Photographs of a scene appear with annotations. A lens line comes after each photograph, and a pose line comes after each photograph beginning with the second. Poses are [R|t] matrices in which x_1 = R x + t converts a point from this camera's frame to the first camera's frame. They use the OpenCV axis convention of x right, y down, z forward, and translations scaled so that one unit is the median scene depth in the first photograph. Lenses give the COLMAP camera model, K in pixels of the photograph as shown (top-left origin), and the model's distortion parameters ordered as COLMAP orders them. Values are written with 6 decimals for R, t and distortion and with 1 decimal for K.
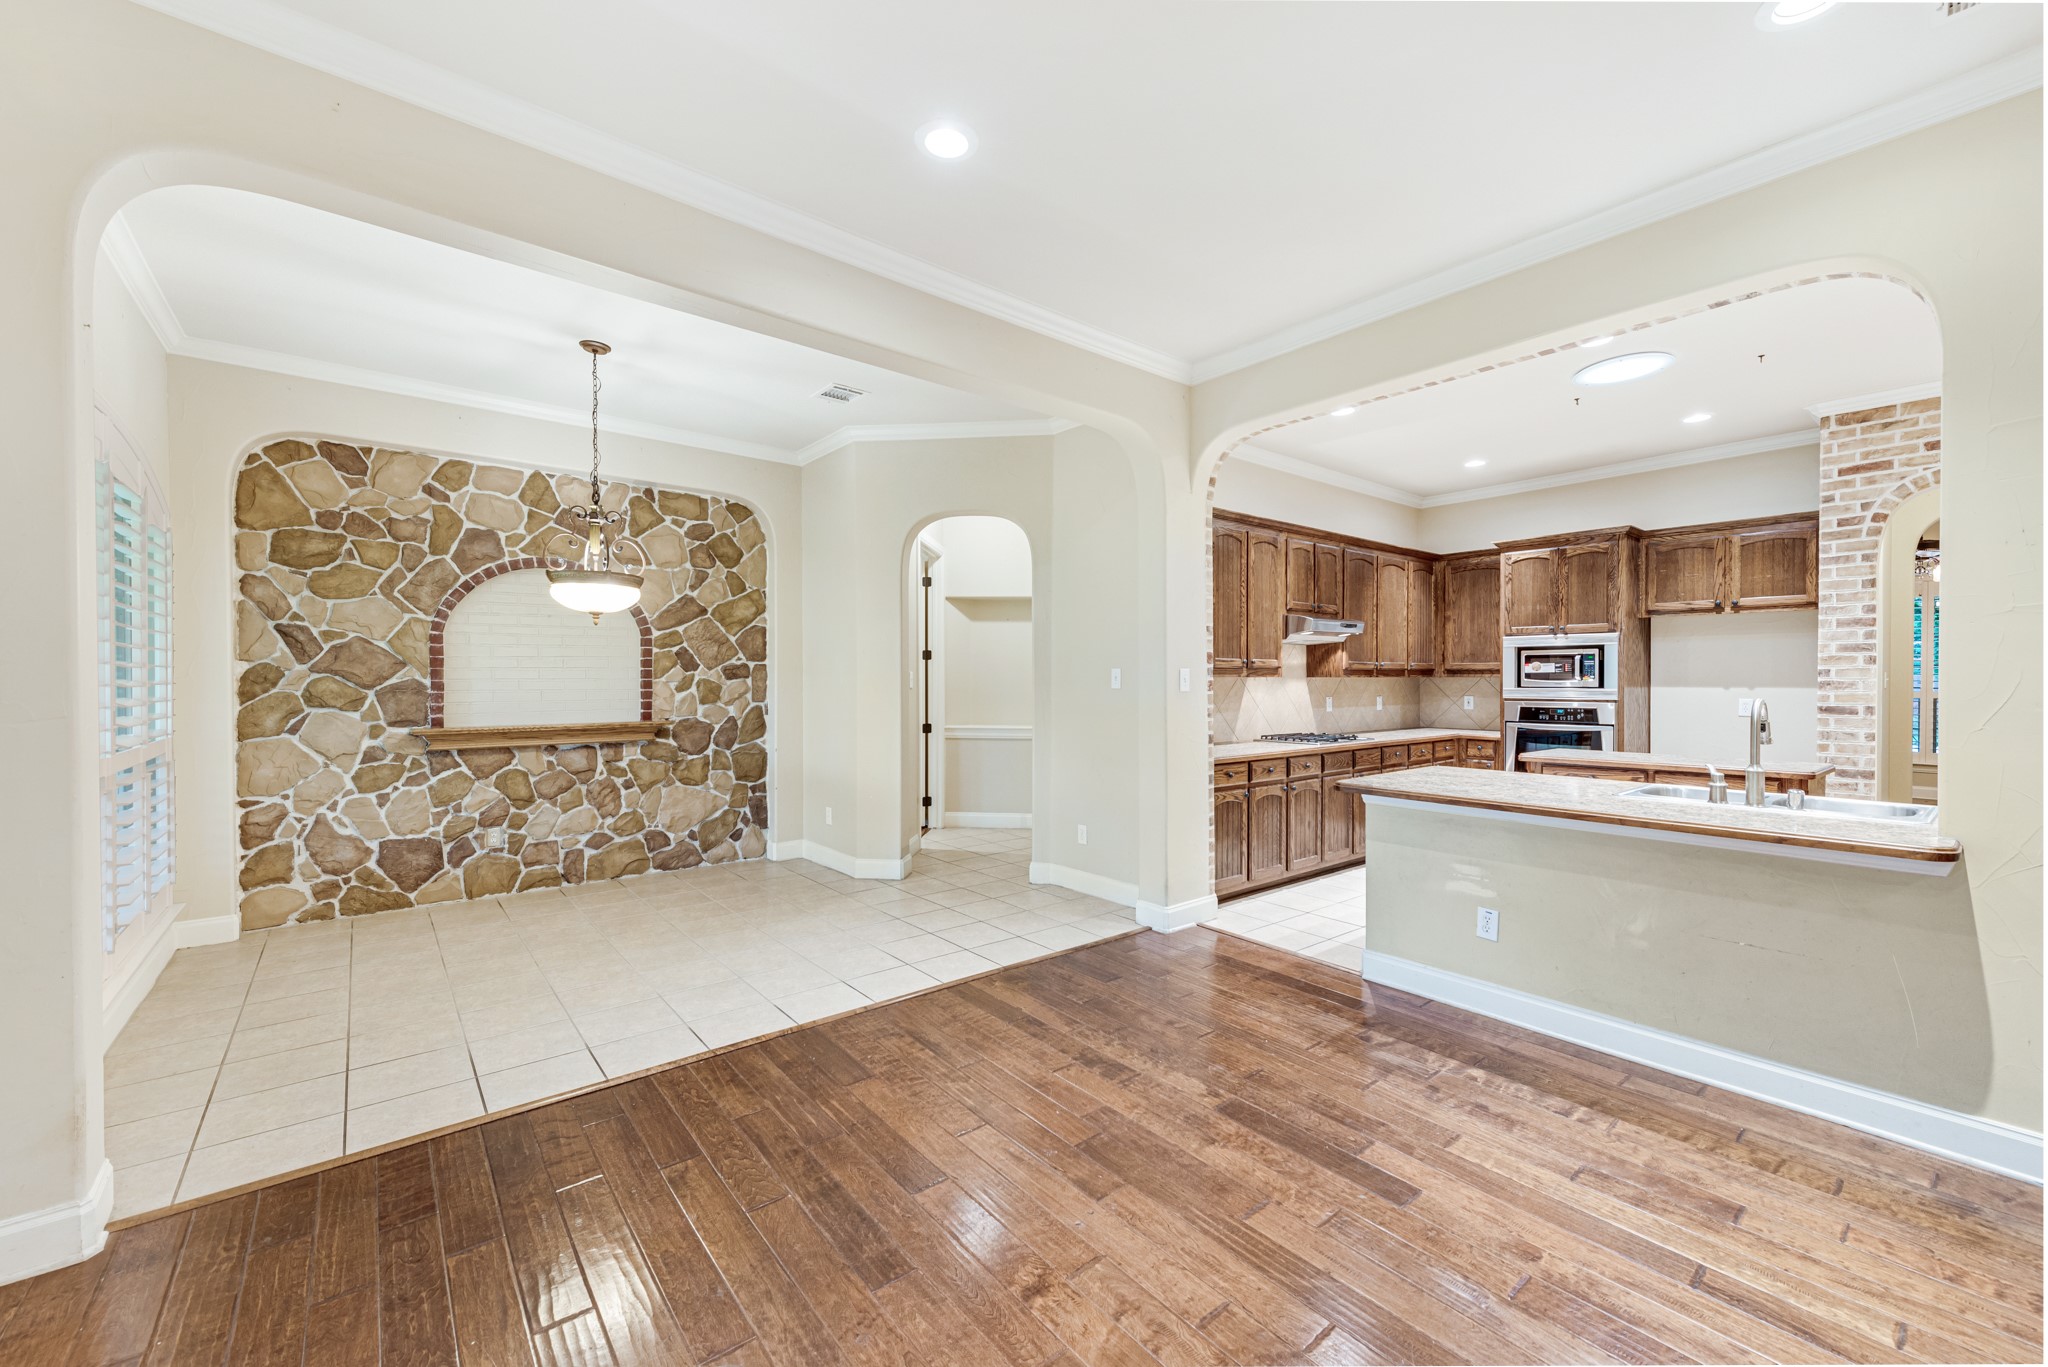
lens RADIAL K [[806.0, 0, 1021.8], [0, 806.0, 681.4], [0, 0, 1]] dist [0.010460, -0.000462]
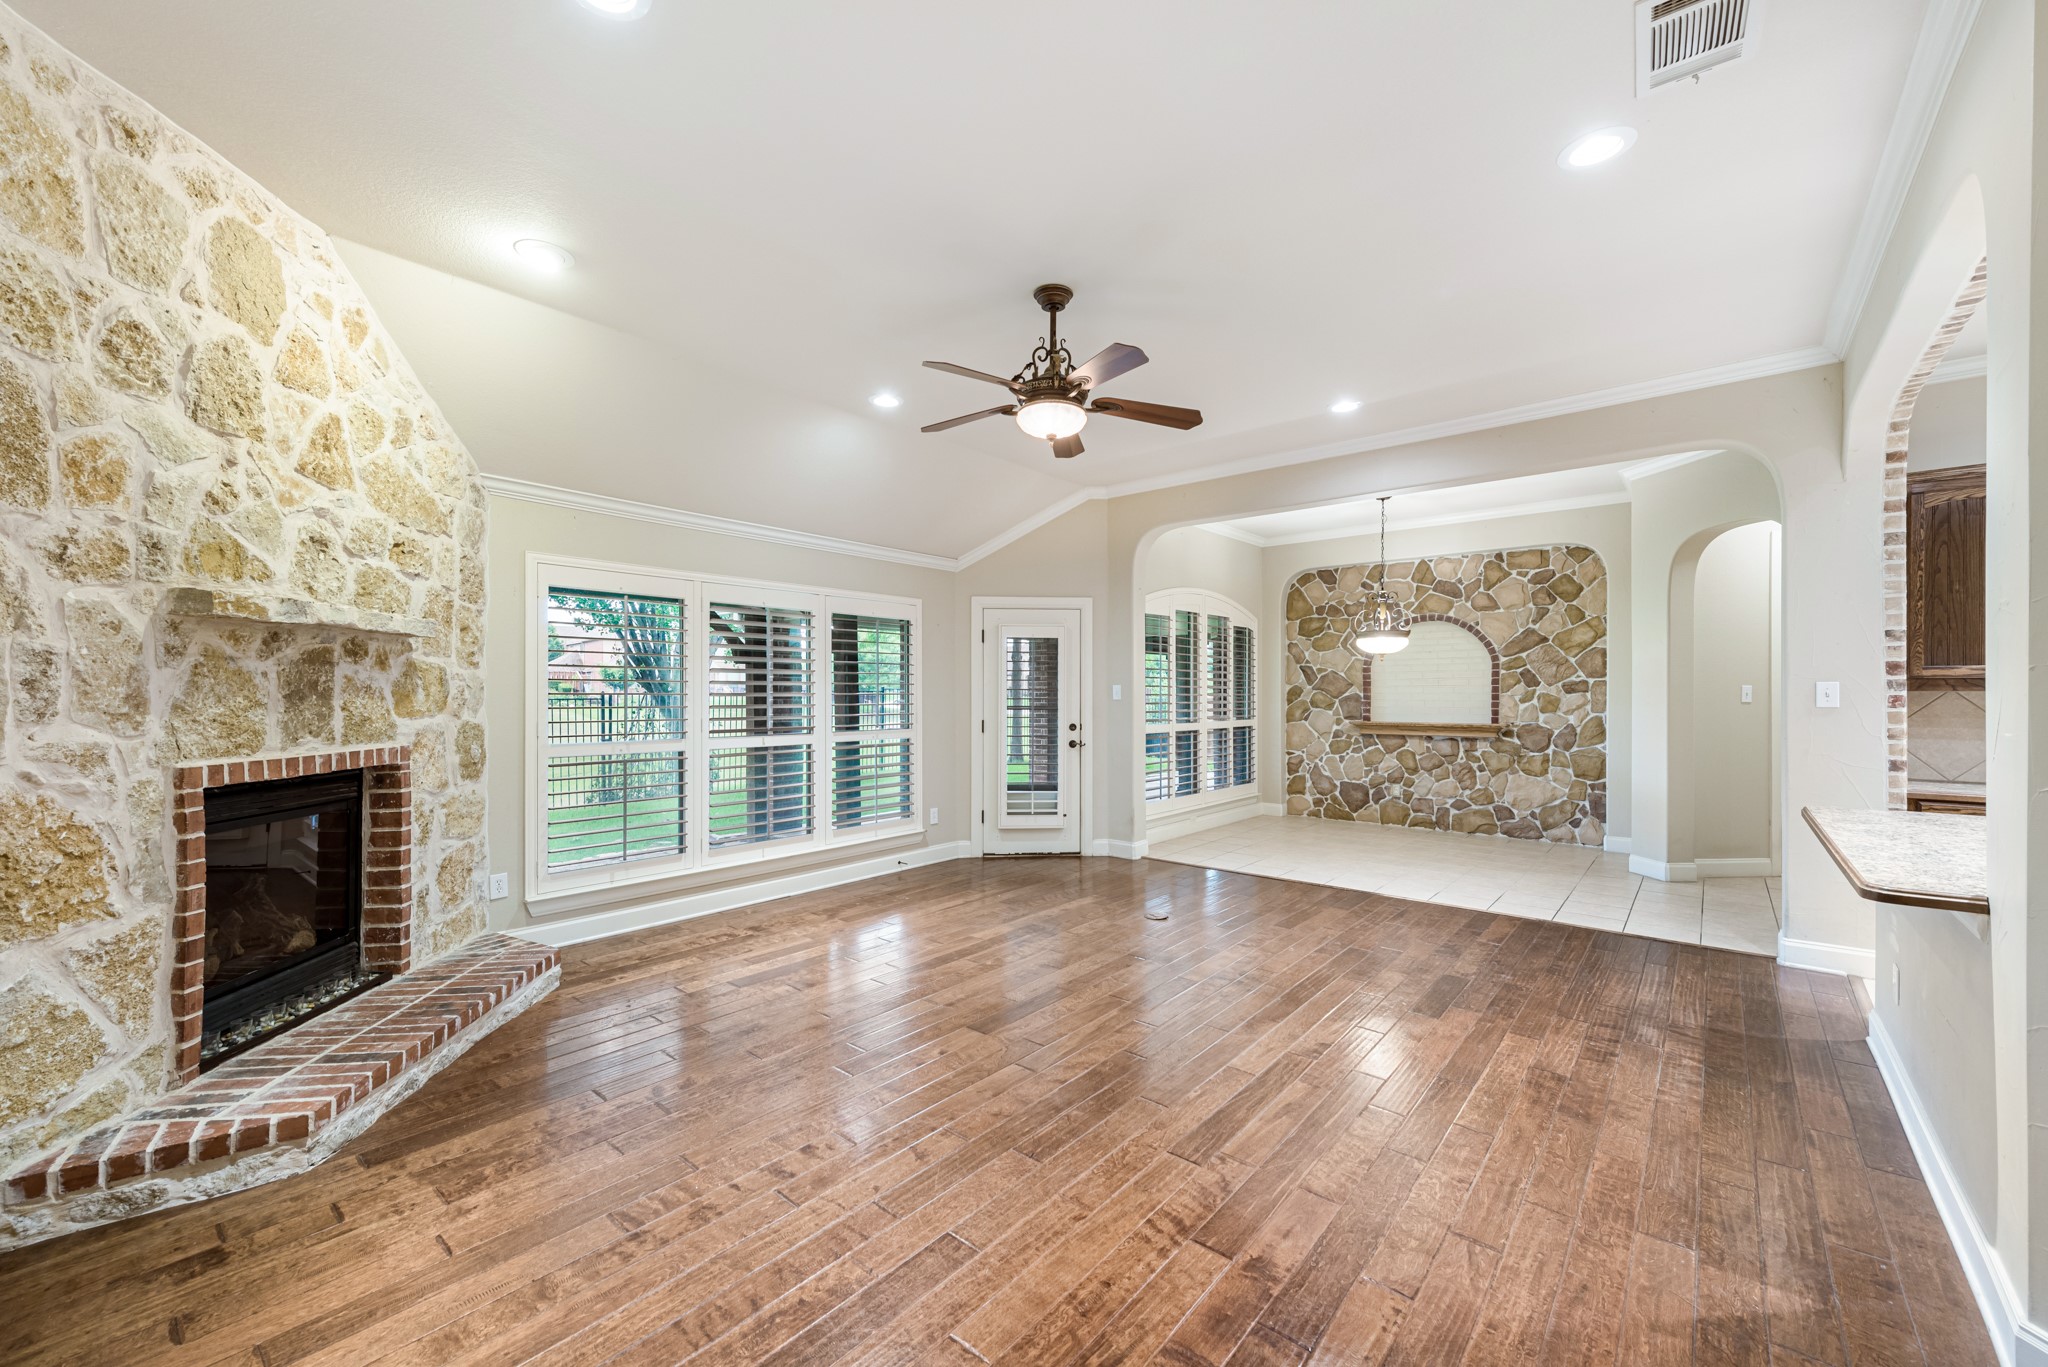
lens RADIAL K [[806.1, 0, 1047.1], [0, 806.1, 697.0], [0, 0, 1]] dist [0.015181, -0.000961]
pose [[0.206455, 0.004664, -0.978445, 0.736962], [-0.003698, 0.999985, 0.003986, 0.000771], [0.978449, 0.002796, 0.206469, -0.024268]]
